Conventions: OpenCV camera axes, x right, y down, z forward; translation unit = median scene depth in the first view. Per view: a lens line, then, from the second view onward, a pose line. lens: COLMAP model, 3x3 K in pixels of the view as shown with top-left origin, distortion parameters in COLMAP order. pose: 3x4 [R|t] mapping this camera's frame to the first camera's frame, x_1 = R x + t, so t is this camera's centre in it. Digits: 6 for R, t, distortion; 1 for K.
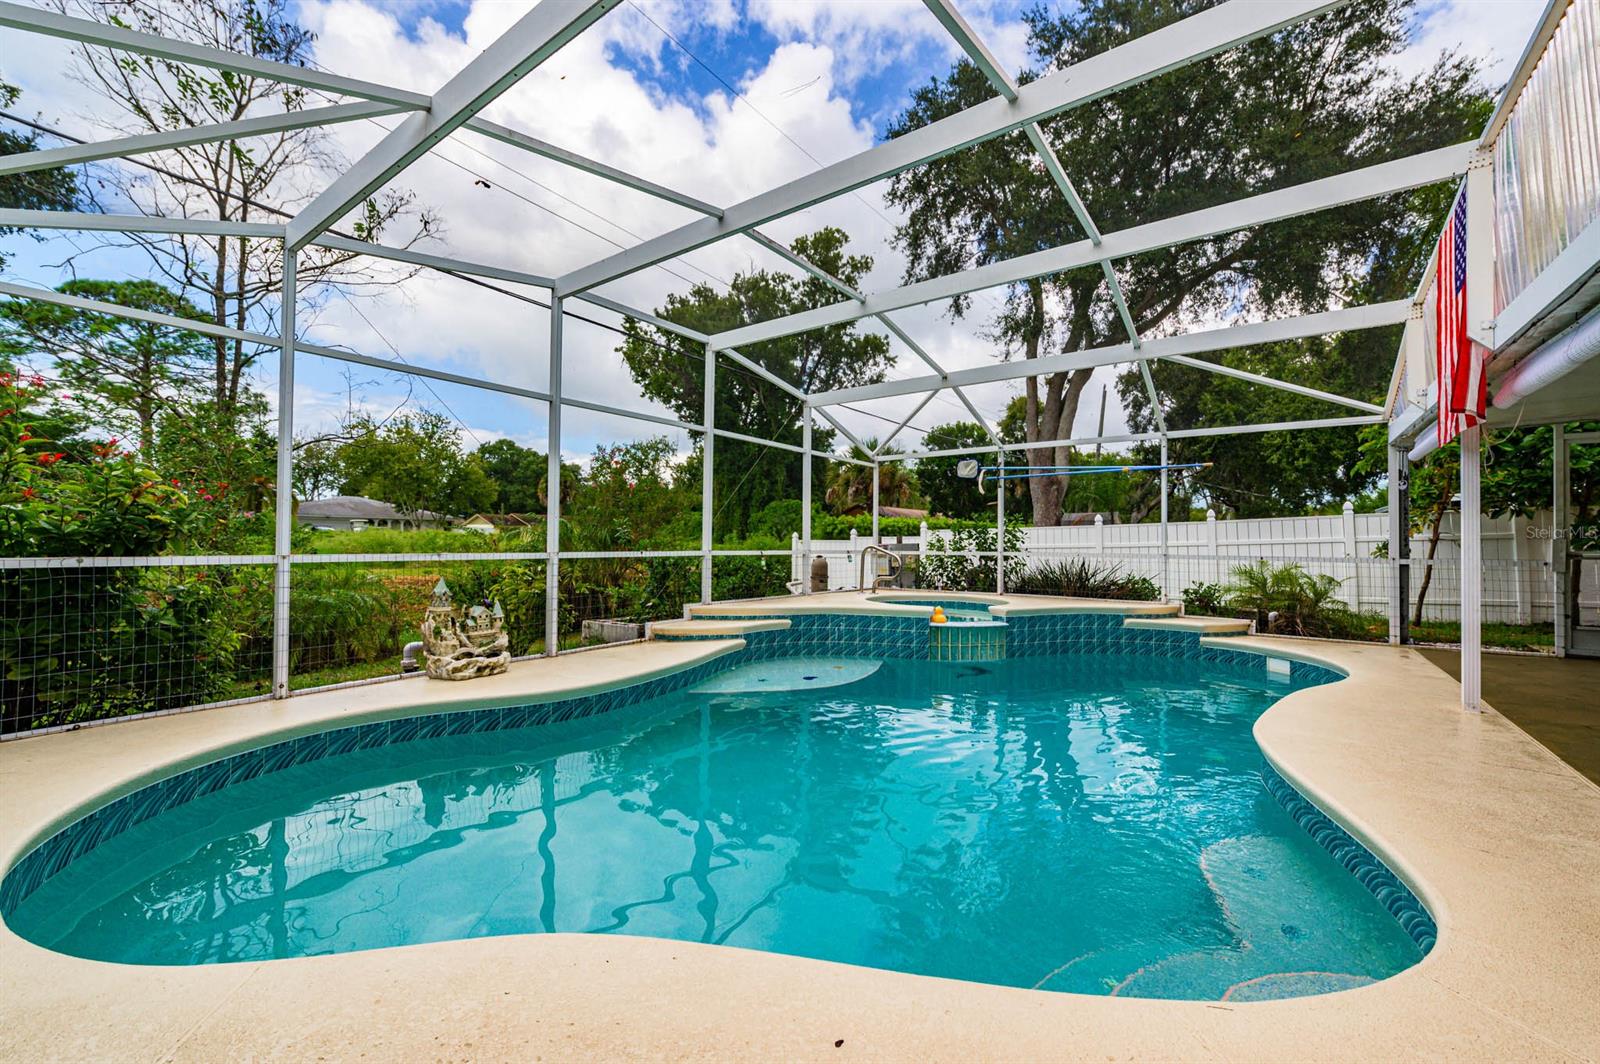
lens RADIAL K [[639.4, 0, 793.7], [0, 639.4, 532.5], [0, 0, 1]] dist [-0.007293, 0.000335]
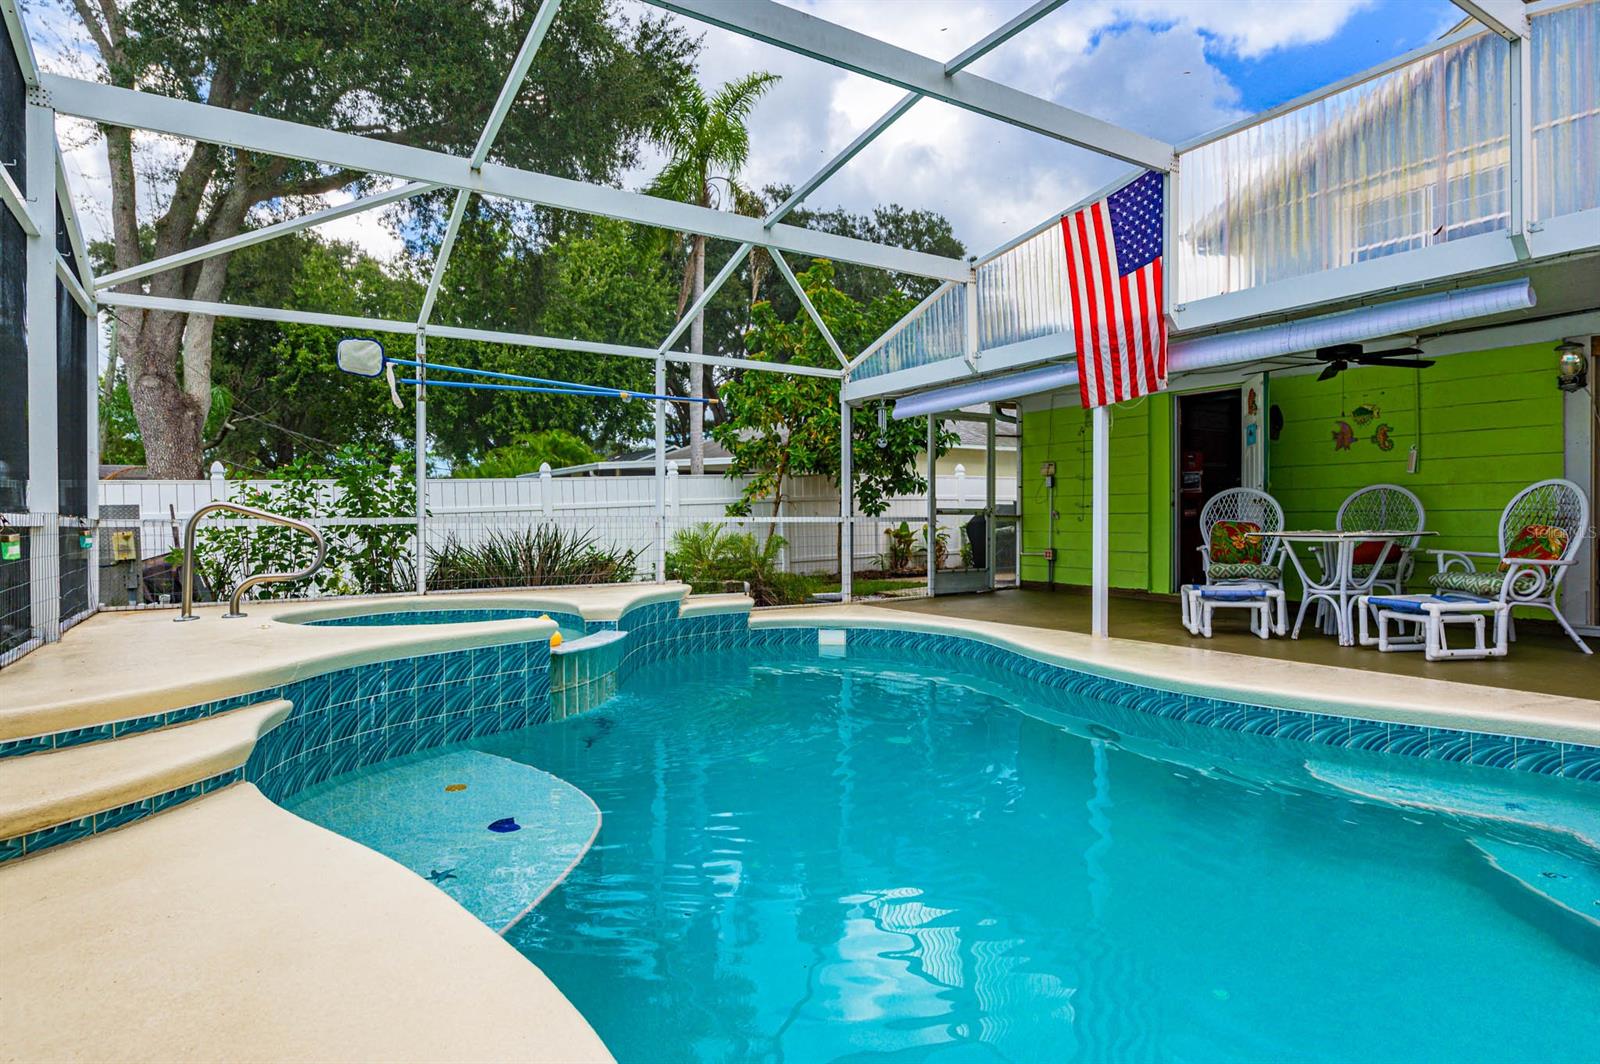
lens RADIAL K [[892.2, 0, 804.6], [0, 892.2, 527.6], [0, 0, 1]] dist [0.000060, 0.003006]
pose [[0.341821, -0.017481, 0.939603, -0.304527], [-0.005404, 0.999774, 0.020566, 0.023129], [-0.939750, -0.012107, 0.341649, 0.450456]]
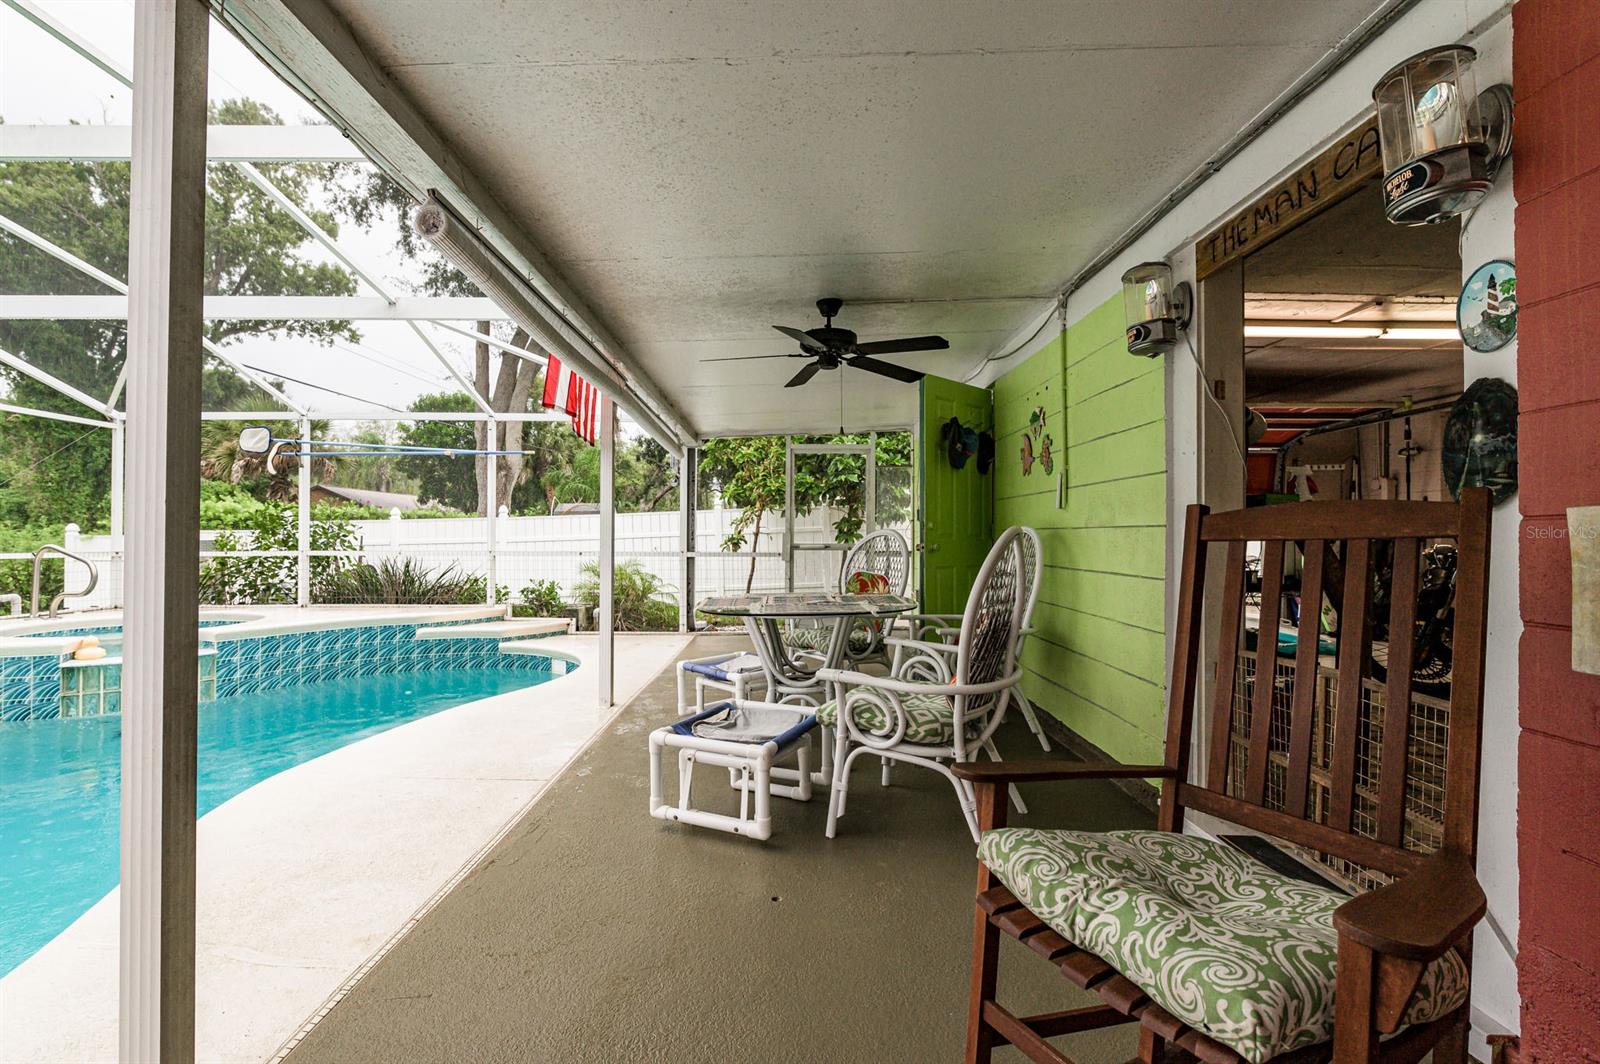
lens RADIAL K [[703.3, 0, 798.9], [0, 703.3, 534.1], [0, 0, 1]] dist [-0.001046, -0.000135]
pose [[0.793215, -0.005857, 0.608914, 0.298830], [-0.002879, 0.999906, 0.013369, -0.003286], [-0.608935, -0.012358, 0.793123, -0.034730]]
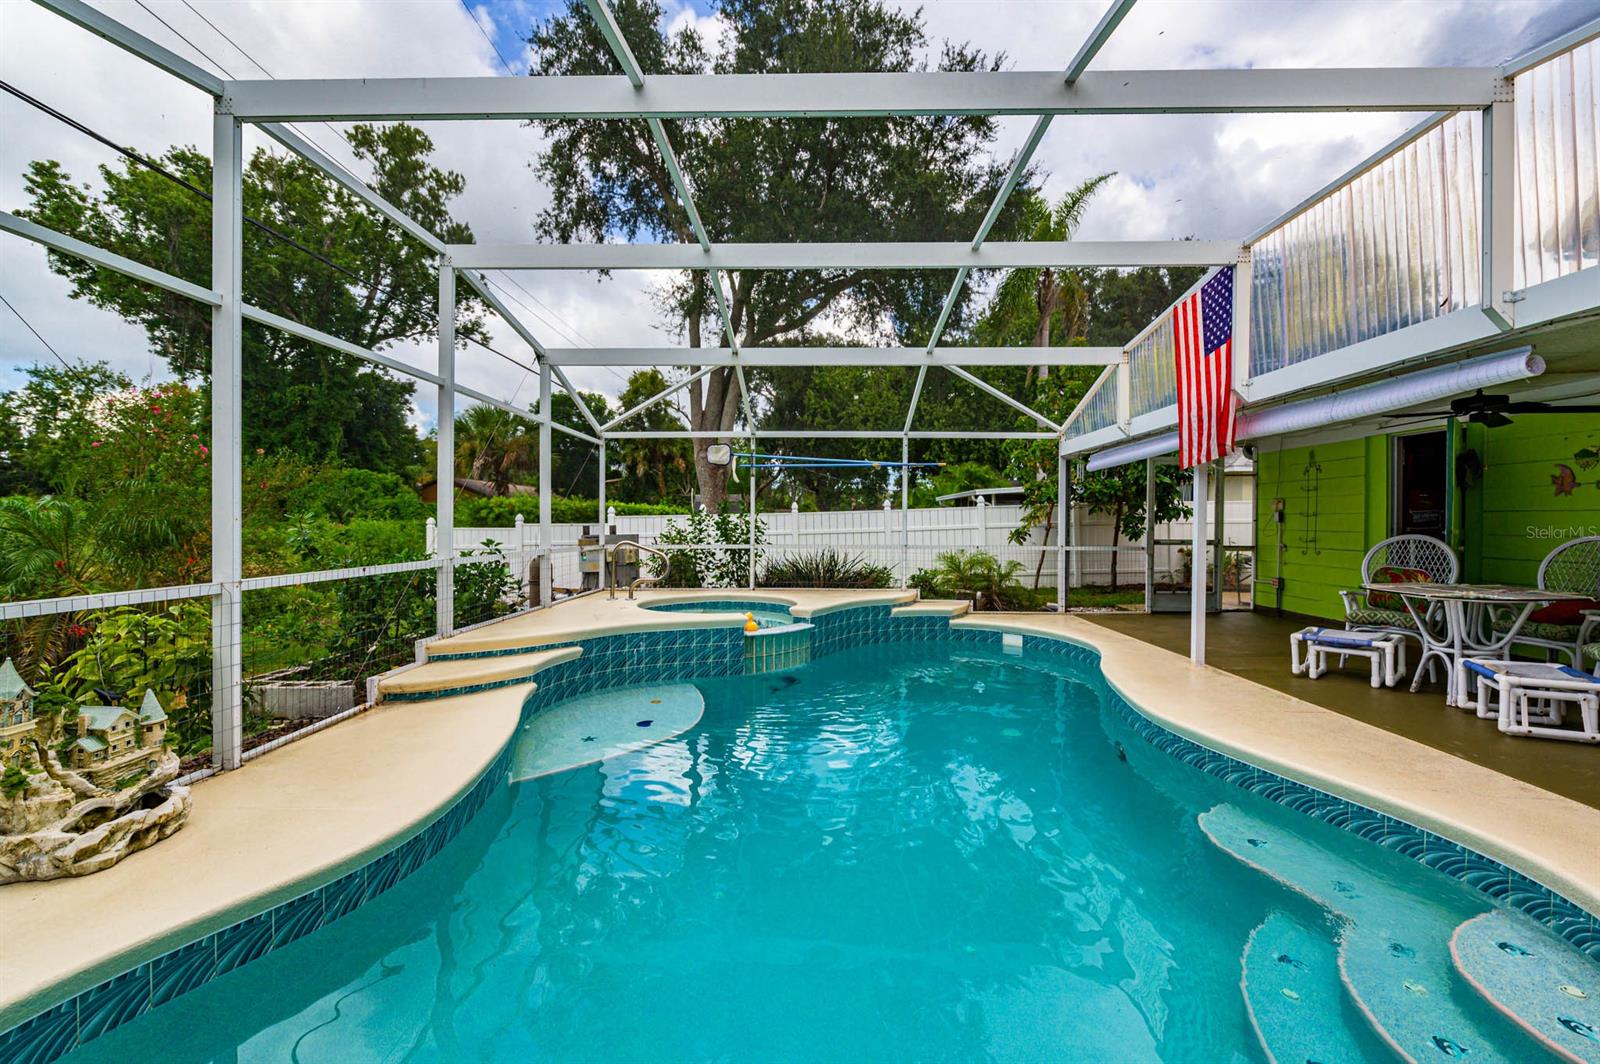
lens RADIAL K [[673.0, 0, 801.3], [0, 673.0, 529.8], [0, 0, 1]] dist [-0.006047, -0.000734]
pose [[0.811703, -0.013859, 0.583906, -0.209291], [-0.004360, 0.999547, 0.029784, -0.022398], [-0.584054, -0.026721, 0.811275, 0.161796]]
